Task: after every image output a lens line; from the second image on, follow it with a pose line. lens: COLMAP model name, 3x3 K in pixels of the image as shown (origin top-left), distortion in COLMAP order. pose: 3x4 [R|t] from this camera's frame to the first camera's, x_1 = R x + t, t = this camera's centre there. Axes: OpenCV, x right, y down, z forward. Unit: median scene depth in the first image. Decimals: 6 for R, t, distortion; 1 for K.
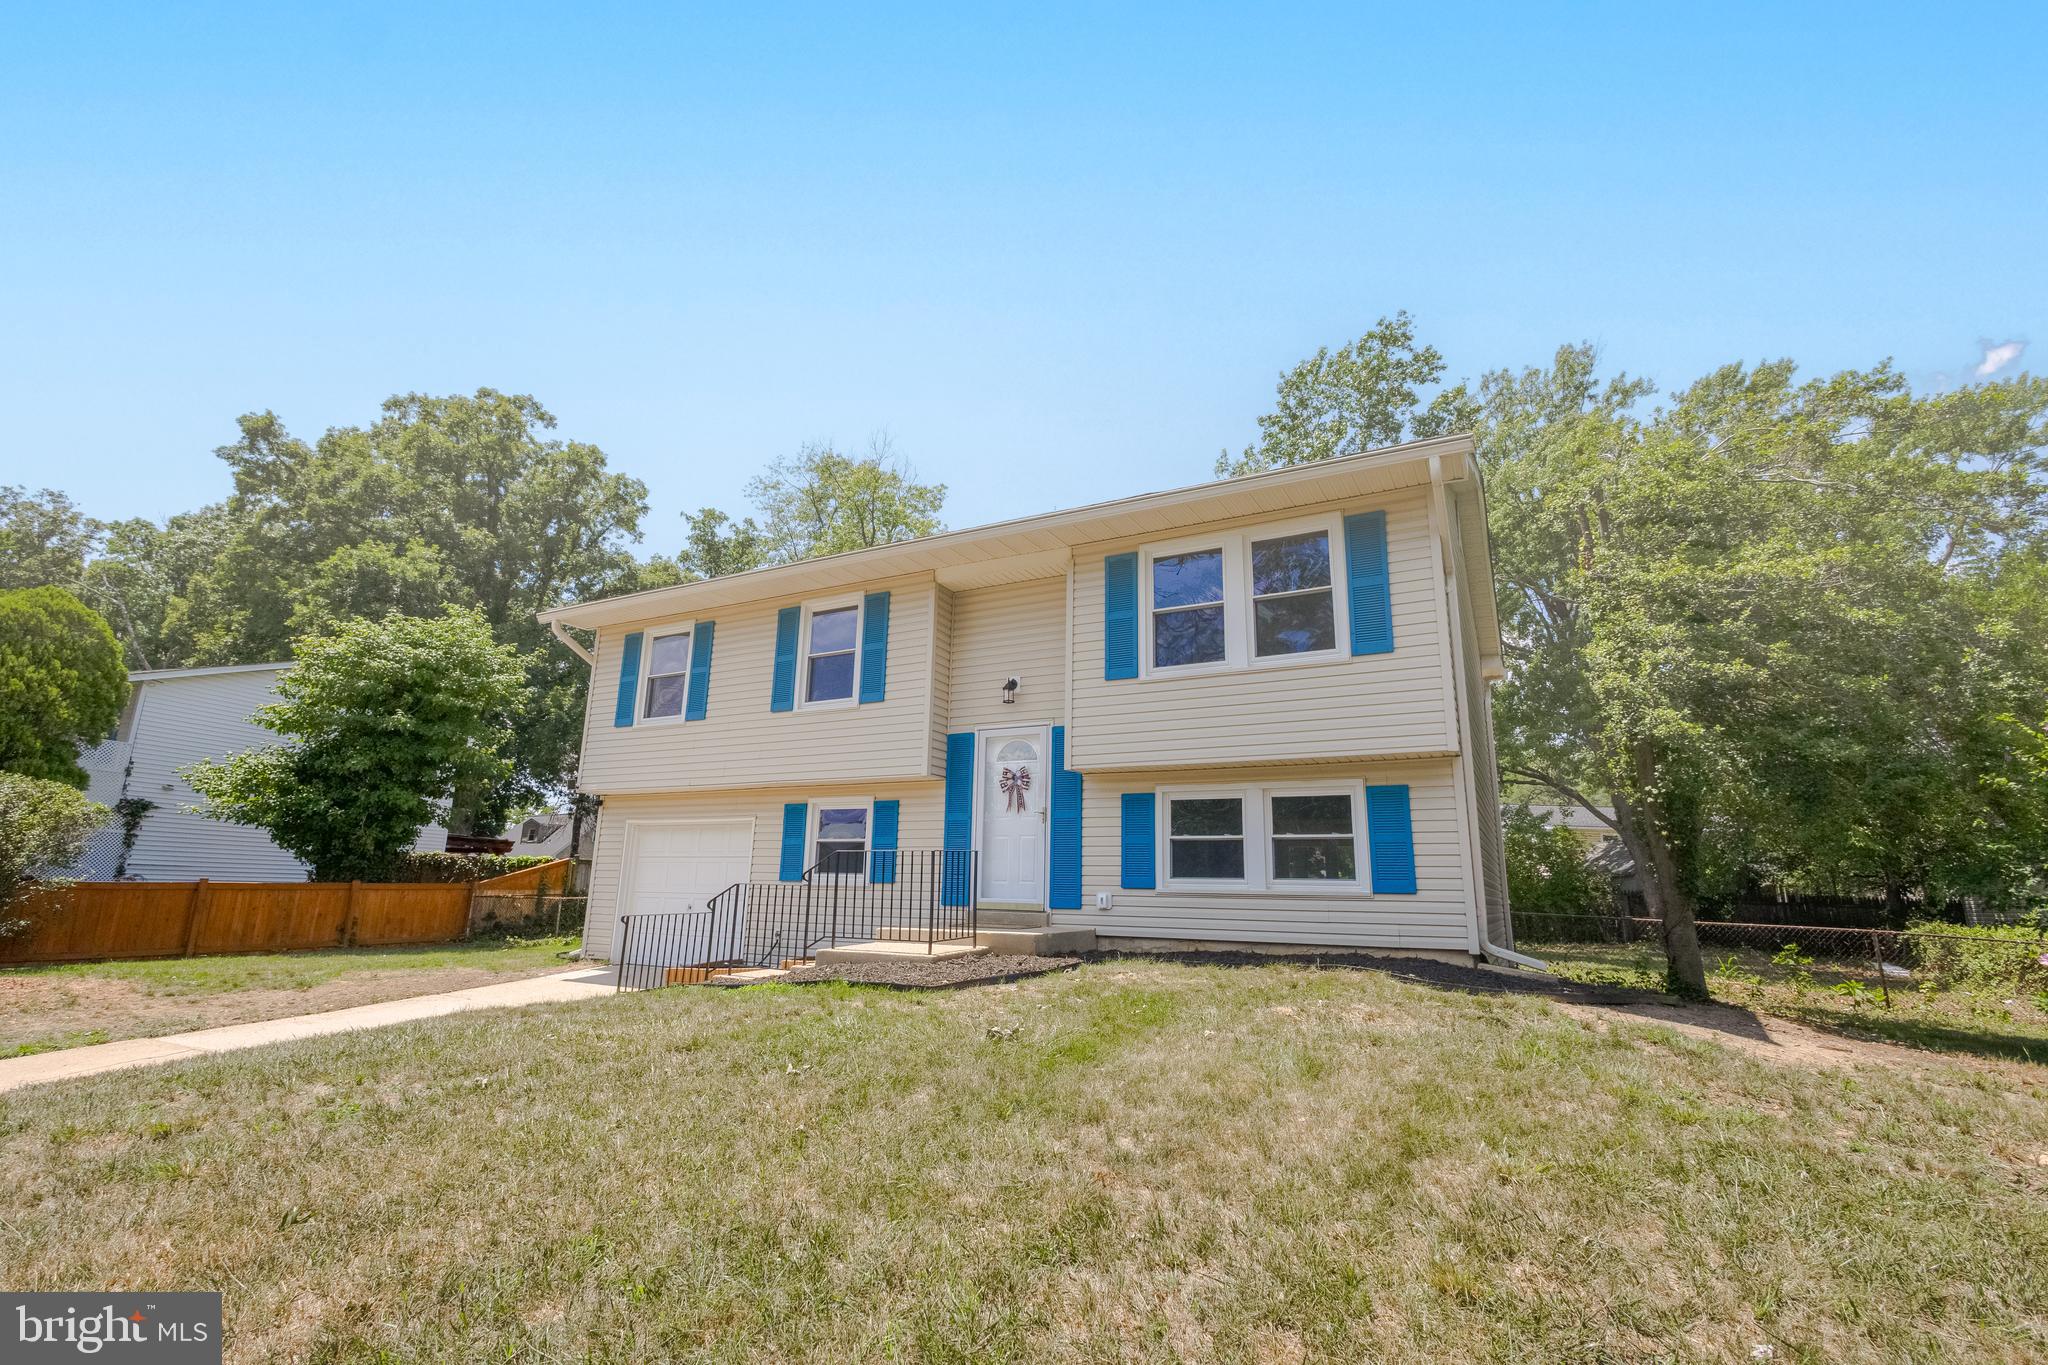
lens RADIAL K [[928.6, 0, 1014.5], [0, 928.6, 683.3], [0, 0, 1]] dist [0.016090, -0.004910]
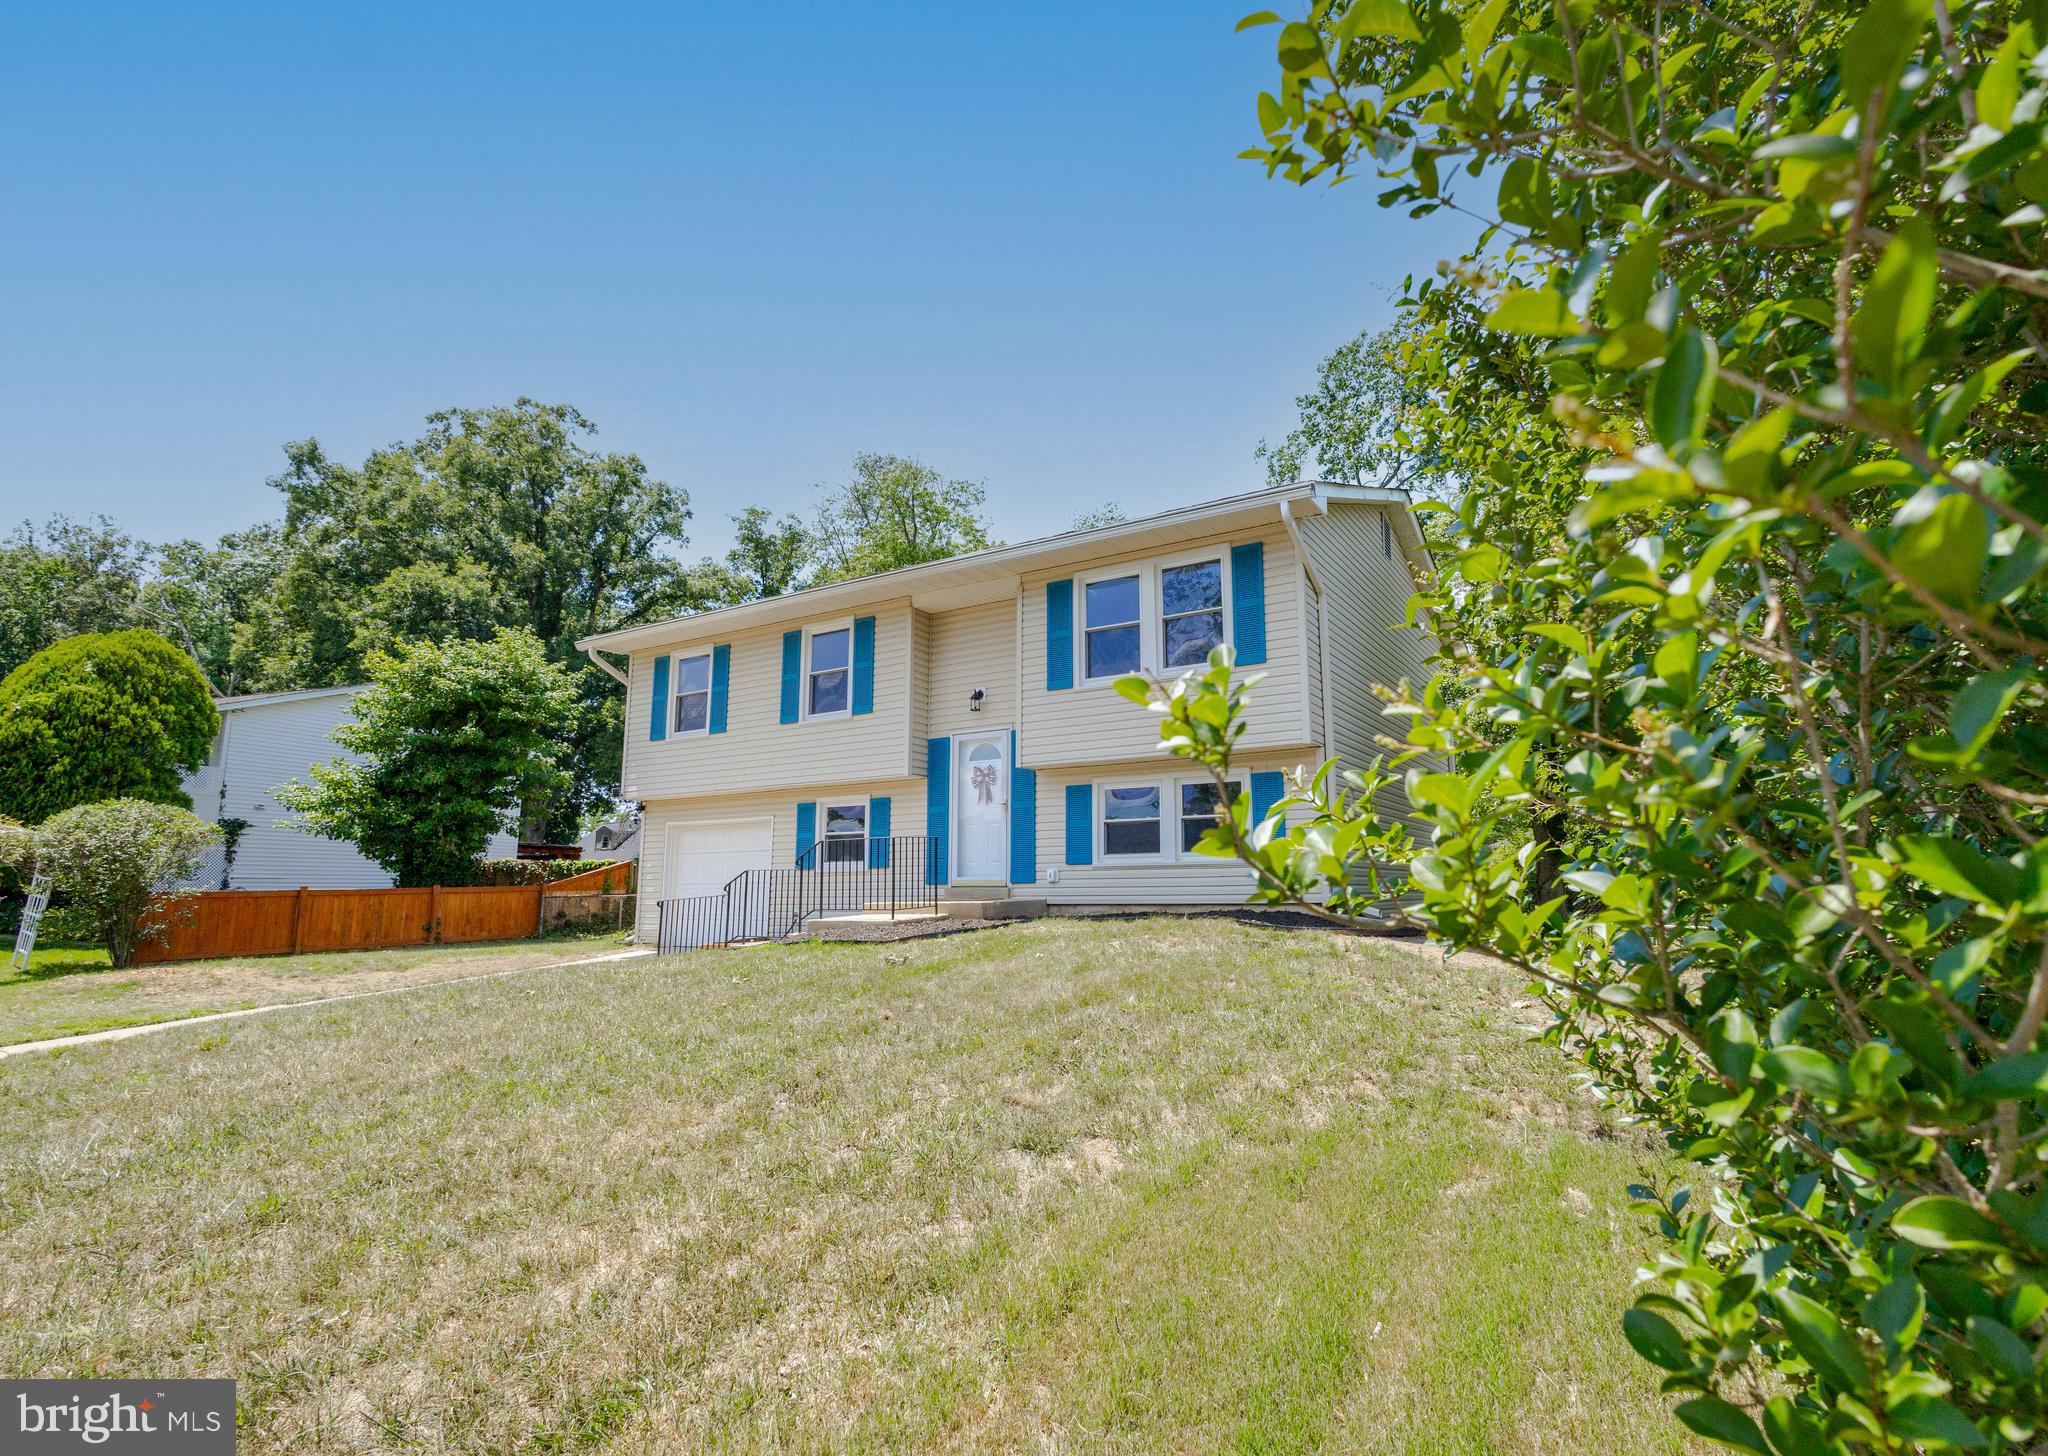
lens RADIAL K [[988.0, 0, 1079.2], [0, 988.0, 734.3], [0, 0, 1]] dist [0.026745, -0.012203]
pose [[0.998858, -0.036229, -0.031159, 0.148185], [0.038260, 0.997000, 0.067291, -0.026003], [0.028627, -0.068406, 0.997247, -0.213584]]
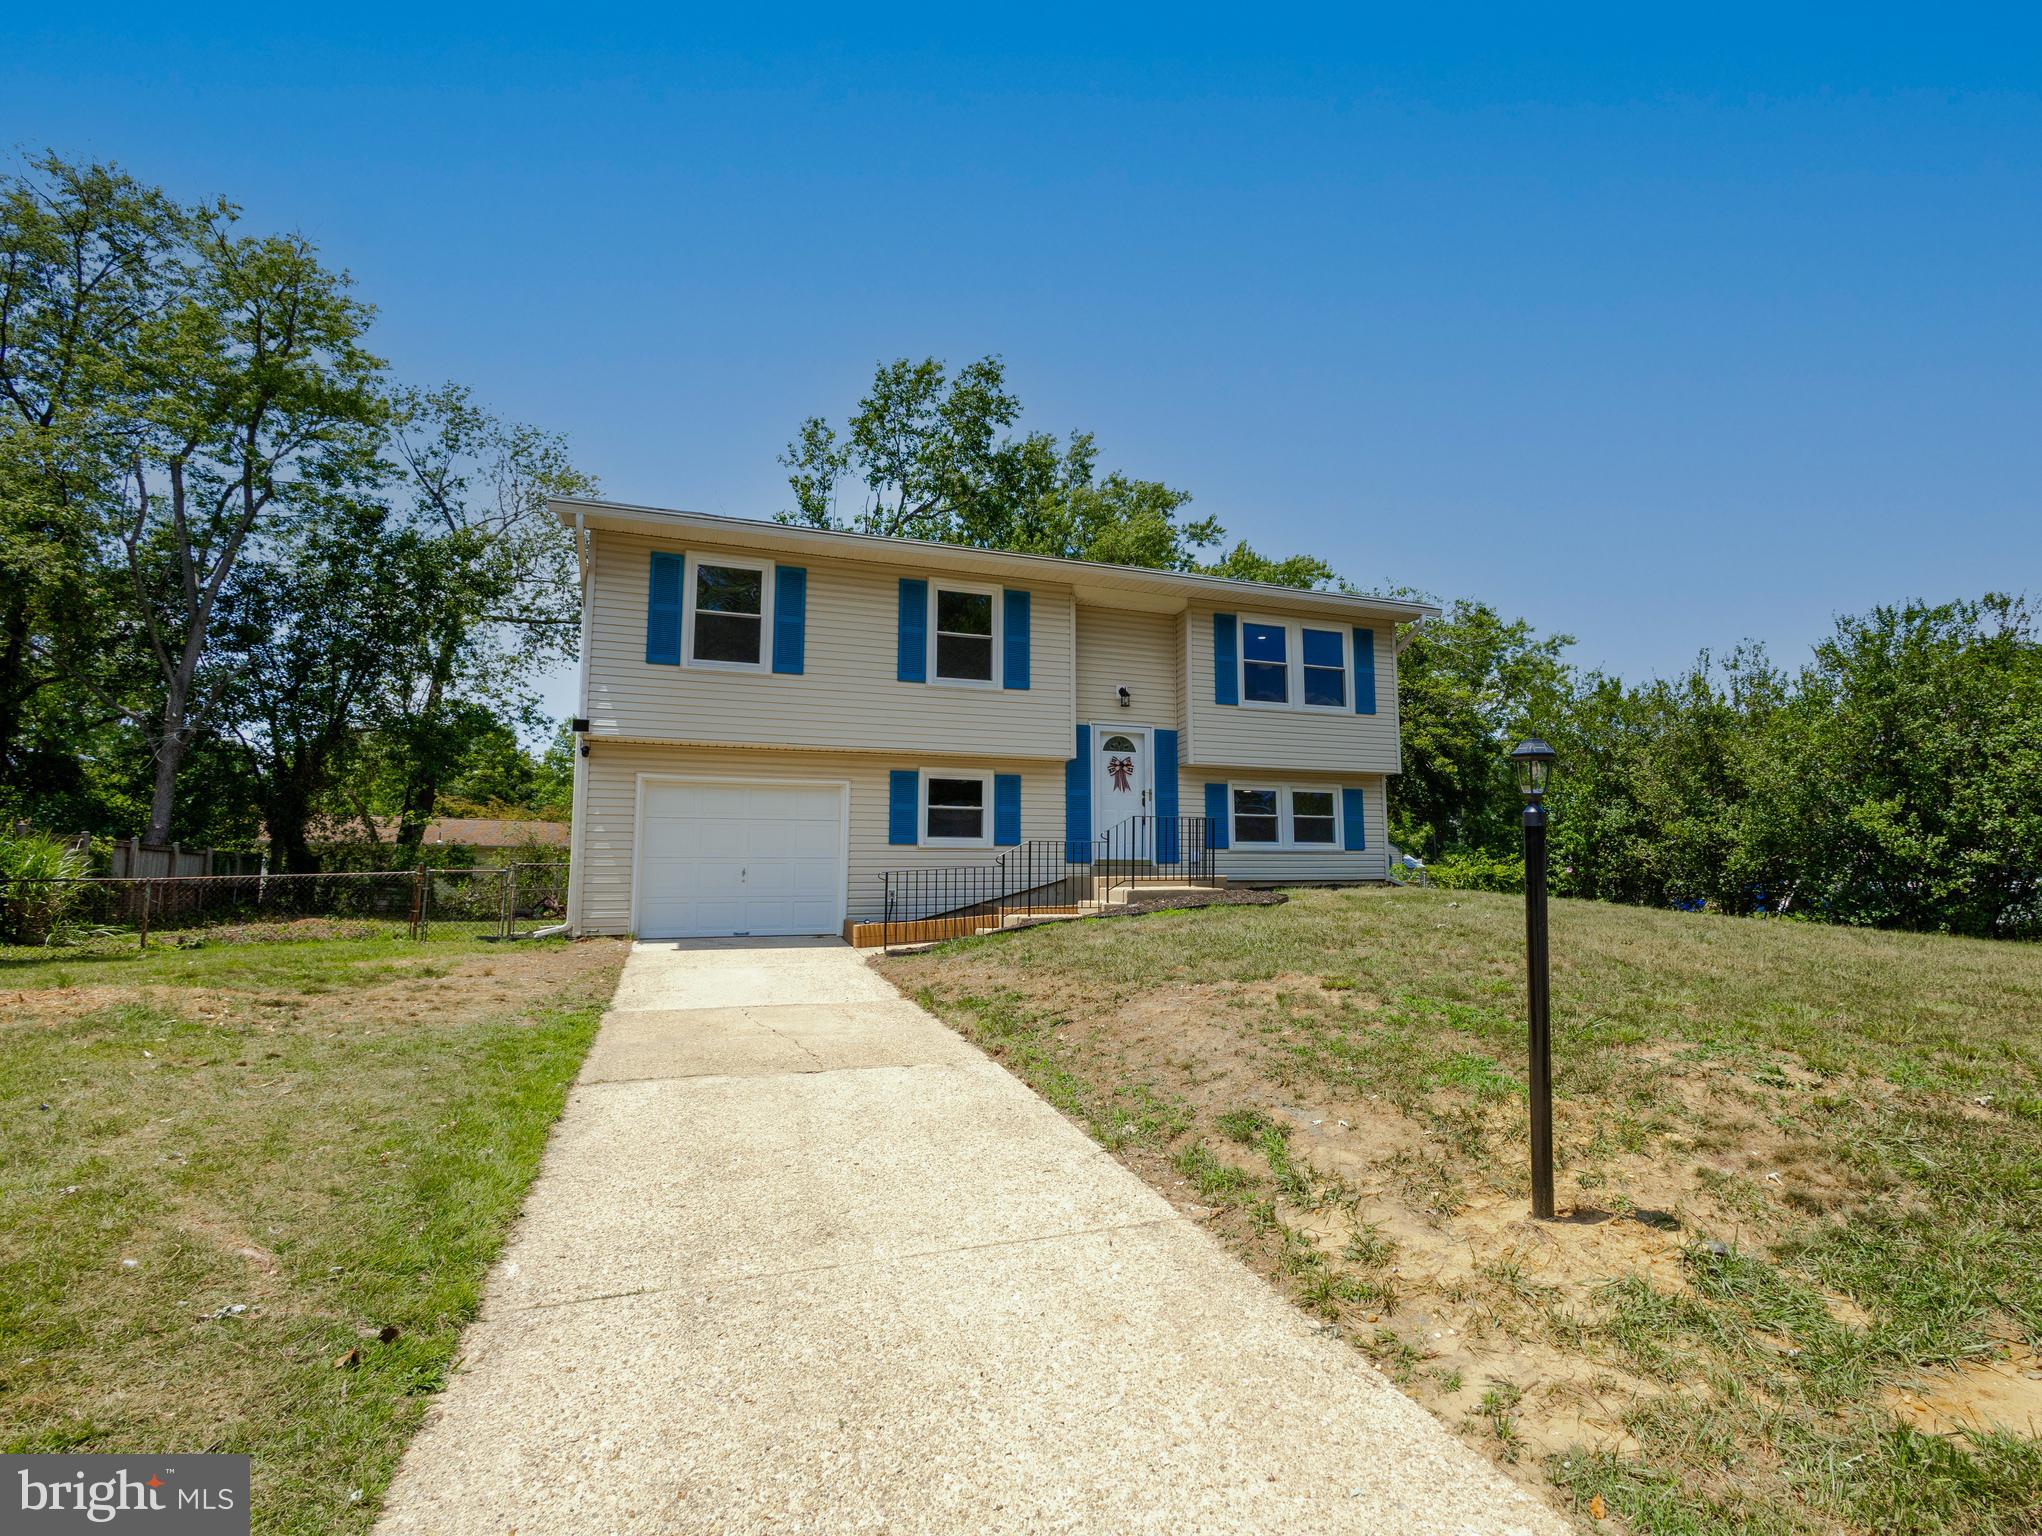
lens RADIAL K [[1045.6, 0, 1142.0], [0, 1045.6, 764.7], [0, 0, 1]] dist [0.010610, 0.000672]
pose [[0.617864, 0.070171, 0.783148, -1.023603], [-0.151068, 0.988048, 0.030655, 0.048332], [-0.771636, -0.137249, 0.621080, 0.073560]]
